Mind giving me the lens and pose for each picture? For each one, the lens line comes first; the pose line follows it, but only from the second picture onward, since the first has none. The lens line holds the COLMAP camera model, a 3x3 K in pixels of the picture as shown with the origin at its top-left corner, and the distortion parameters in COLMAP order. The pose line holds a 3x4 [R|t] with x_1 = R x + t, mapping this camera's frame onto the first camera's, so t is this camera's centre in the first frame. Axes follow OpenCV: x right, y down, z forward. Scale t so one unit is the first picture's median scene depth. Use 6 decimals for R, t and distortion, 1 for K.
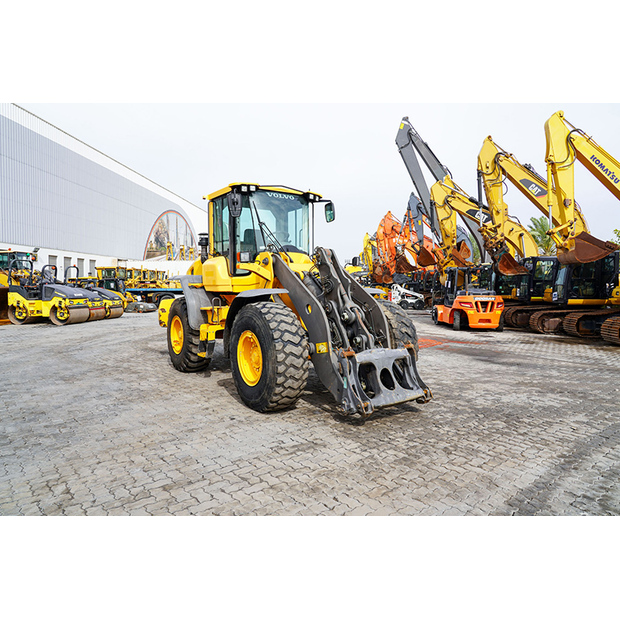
lens RADIAL K [[408.1, 0, 310.0], [0, 408.1, 310.0], [0, 0, 1]] dist [-0.009668, -0.002412]
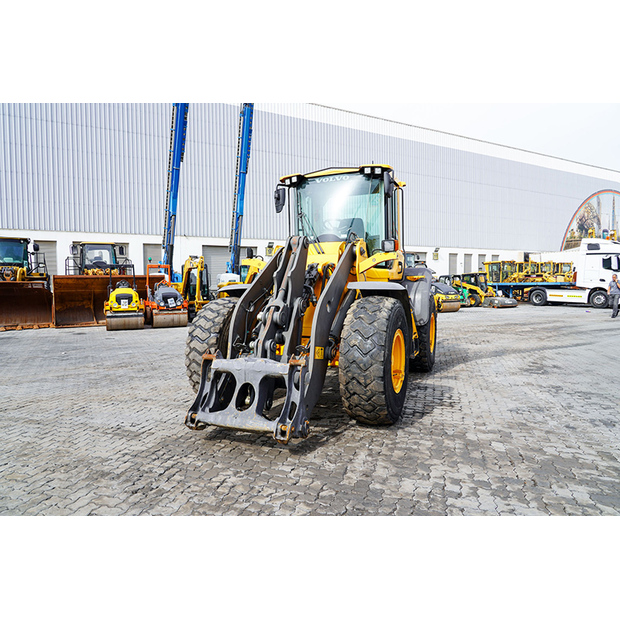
lens RADIAL K [[408.1, 0, 310.0], [0, 408.1, 310.0], [0, 0, 1]] dist [-0.009668, -0.002412]
pose [[0.558565, 0.046054, -0.828181, 0.113514], [-0.034516, 0.998883, 0.032267, -0.003905], [0.828742, 0.010562, 0.559531, 0.081308]]
